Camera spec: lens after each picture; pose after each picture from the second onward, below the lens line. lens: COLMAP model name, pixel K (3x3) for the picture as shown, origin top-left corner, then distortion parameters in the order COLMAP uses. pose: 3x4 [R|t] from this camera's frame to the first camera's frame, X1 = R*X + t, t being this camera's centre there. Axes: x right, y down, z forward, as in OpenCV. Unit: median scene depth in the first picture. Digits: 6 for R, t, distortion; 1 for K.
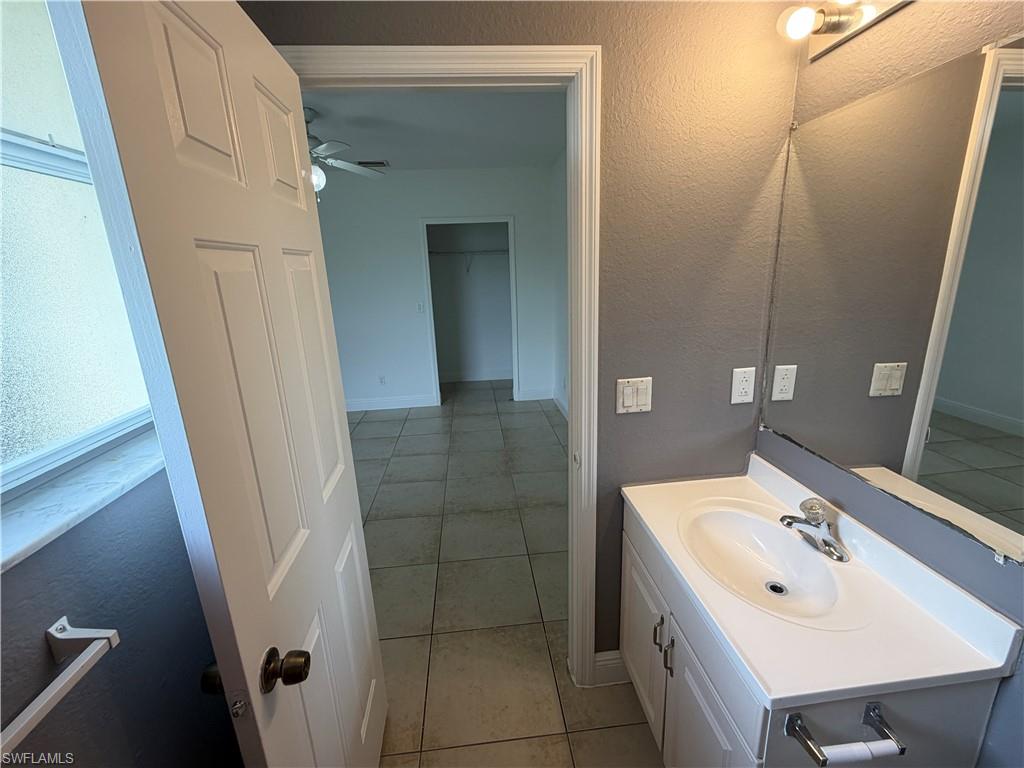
lens RADIAL K [[446.4, 0, 510.2], [0, 446.4, 384.6], [0, 0, 1]] dist [-0.002211, -0.000532]
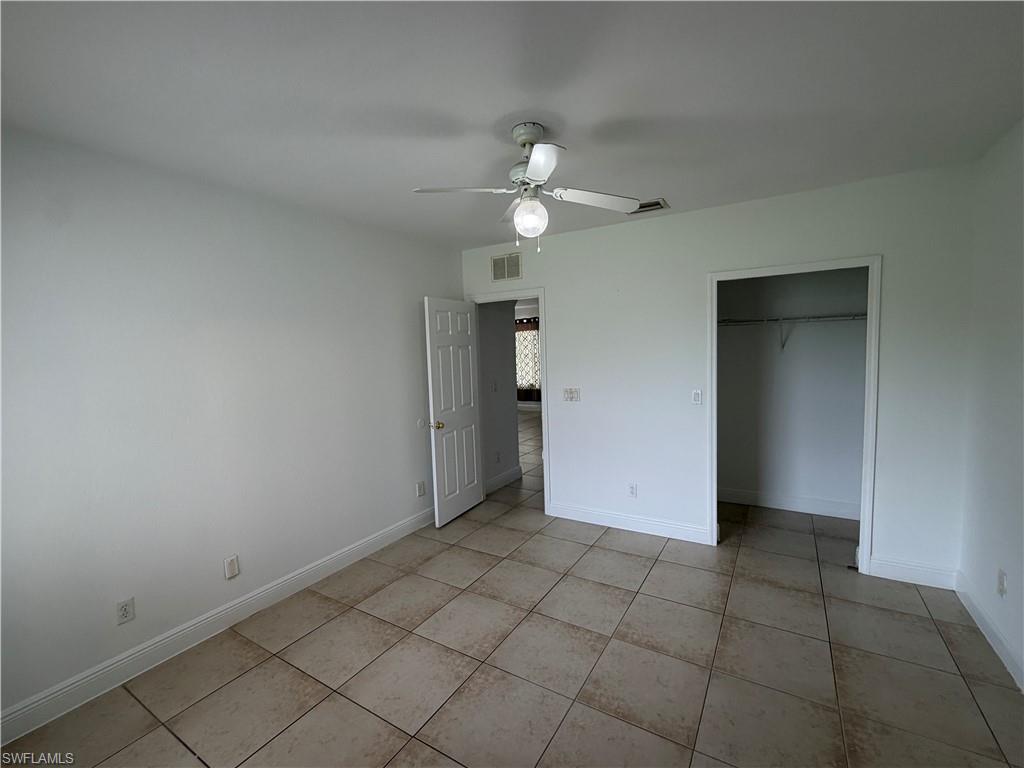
lens RADIAL K [[446.4, 0, 506.0], [0, 446.4, 385.2], [0, 0, 1]] dist [-0.002211, -0.000532]
pose [[0.794853, 0.057635, -0.604059, -0.020990], [-0.150504, 0.983098, -0.104241, -0.076909], [0.587841, 0.173770, 0.790093, 0.281312]]
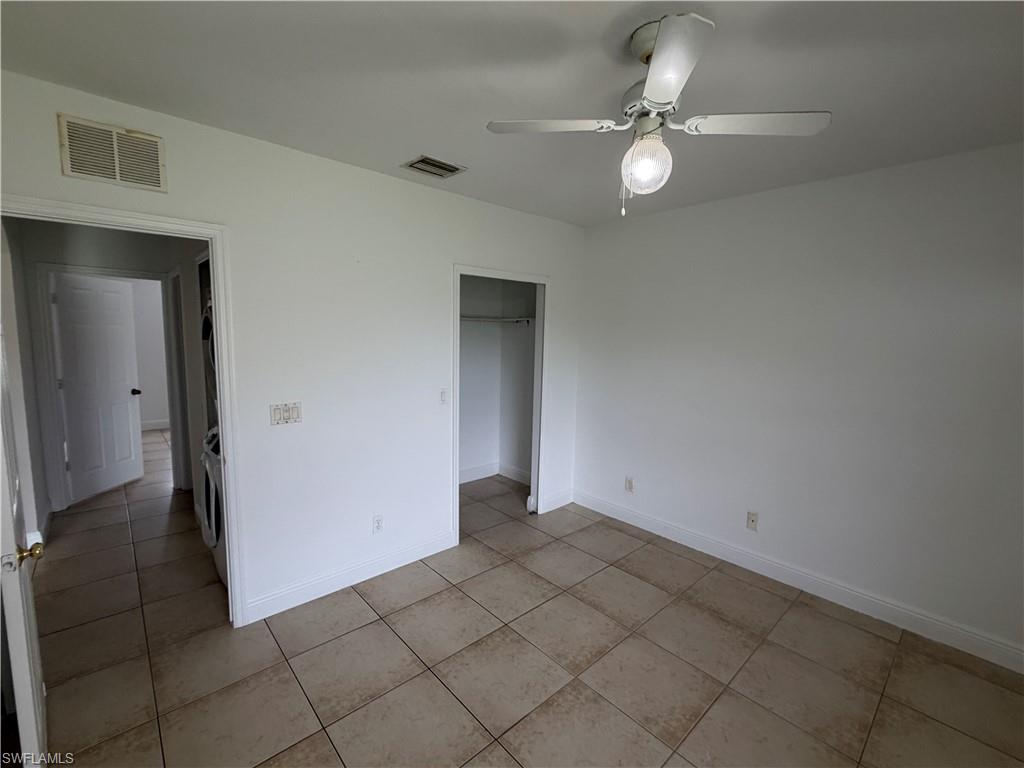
lens RADIAL K [[446.4, 0, 513.7], [0, 446.4, 383.9], [0, 0, 1]] dist [-0.002211, -0.000532]
pose [[0.798784, -0.021200, 0.601244, -0.516471], [0.107212, 0.988398, -0.107587, -0.113873], [-0.591987, 0.150400, 0.791790, 0.439235]]
